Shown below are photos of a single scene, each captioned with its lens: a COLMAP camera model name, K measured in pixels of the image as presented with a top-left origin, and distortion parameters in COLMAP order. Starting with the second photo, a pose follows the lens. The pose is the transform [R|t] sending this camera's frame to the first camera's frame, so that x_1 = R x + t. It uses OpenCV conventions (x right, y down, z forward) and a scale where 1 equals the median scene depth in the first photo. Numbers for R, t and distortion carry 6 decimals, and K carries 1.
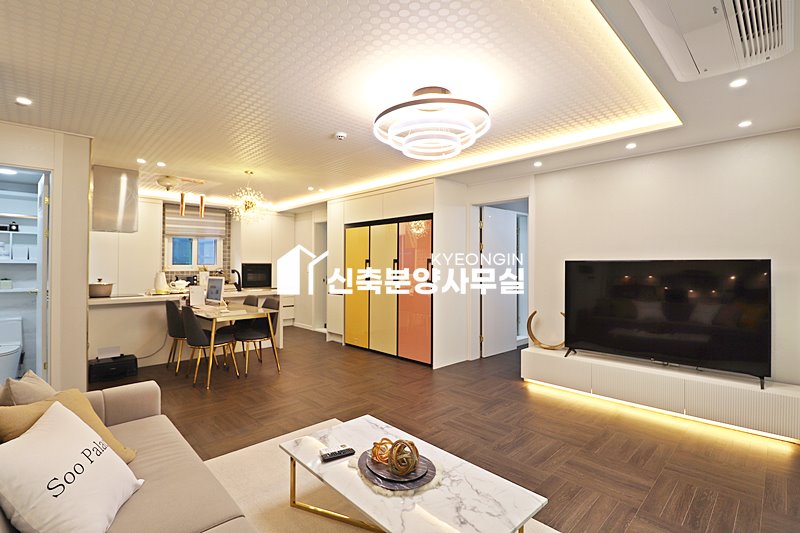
lens RADIAL K [[377.1, 0, 411.2], [0, 377.1, 270.1], [0, 0, 1]] dist [-0.002716, -0.000328]
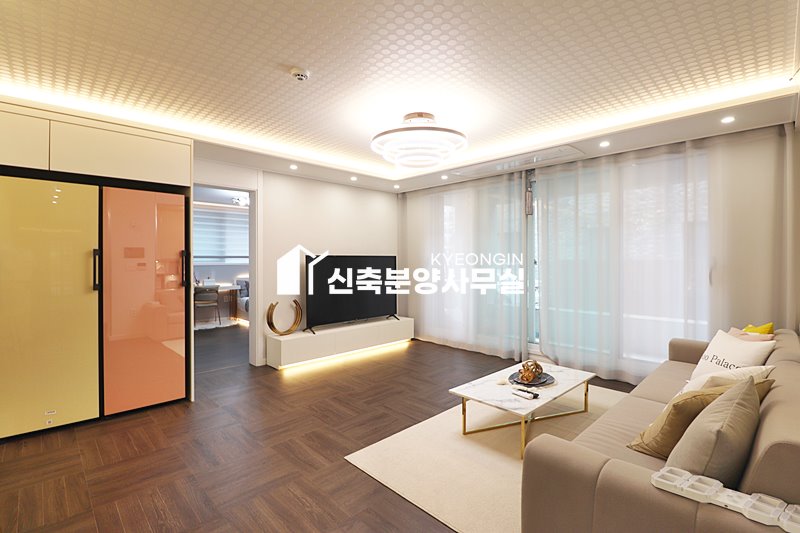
lens RADIAL K [[370.0, 0, 397.6], [0, 370.0, 258.9], [0, 0, 1]] dist [-0.002576, -0.008123]
pose [[0.007229, -0.005933, 0.999956, -1.018522], [0.001228, 0.999982, 0.005924, -0.027663], [-0.999973, 0.001186, 0.007237, 0.925169]]
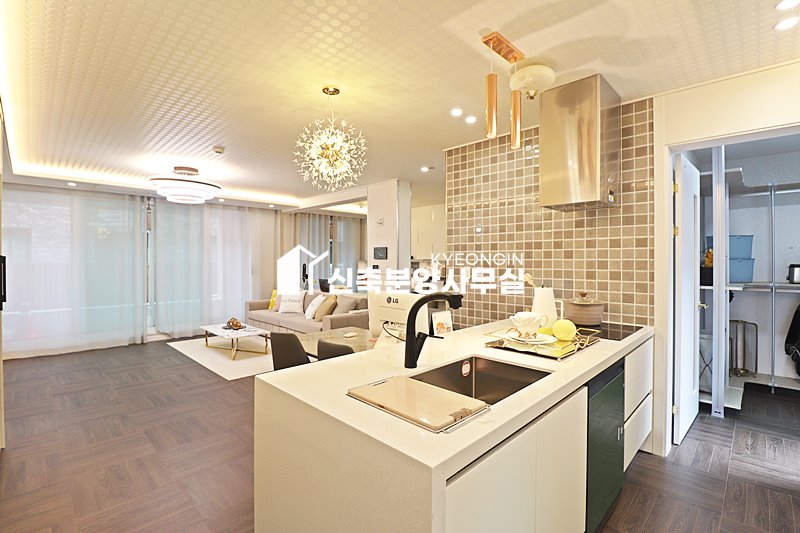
lens RADIAL K [[370.0, 0, 397.6], [0, 370.0, 258.9], [0, 0, 1]] dist [-0.002576, -0.008123]
pose [[-0.999961, -0.004453, -0.007609, -0.833175], [-0.004413, 0.999977, -0.005240, -0.038743], [0.007632, -0.005206, -0.999957, 2.433110]]
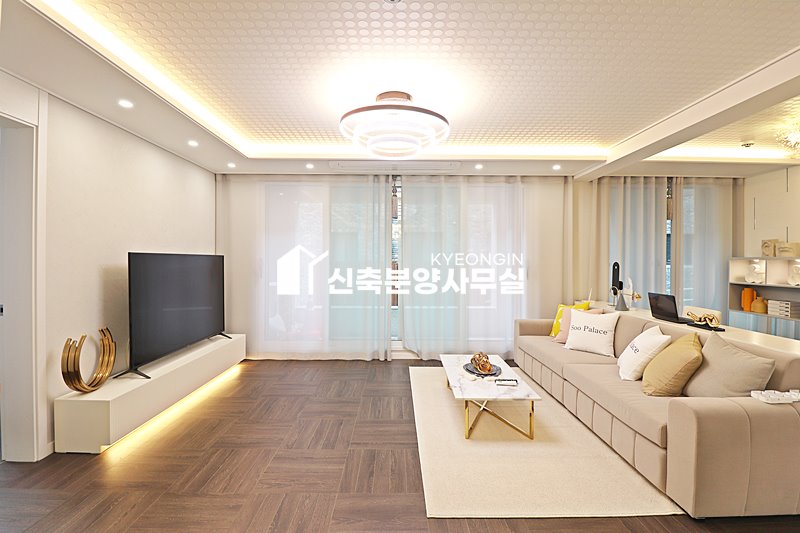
lens RADIAL K [[370.0, 0, 397.6], [0, 370.0, 258.9], [0, 0, 1]] dist [-0.002576, -0.008123]
pose [[-0.716760, -0.007241, 0.697283, -0.609203], [-0.010615, 0.999944, -0.000528, -0.022654], [-0.697240, -0.007781, -0.716796, 1.530292]]
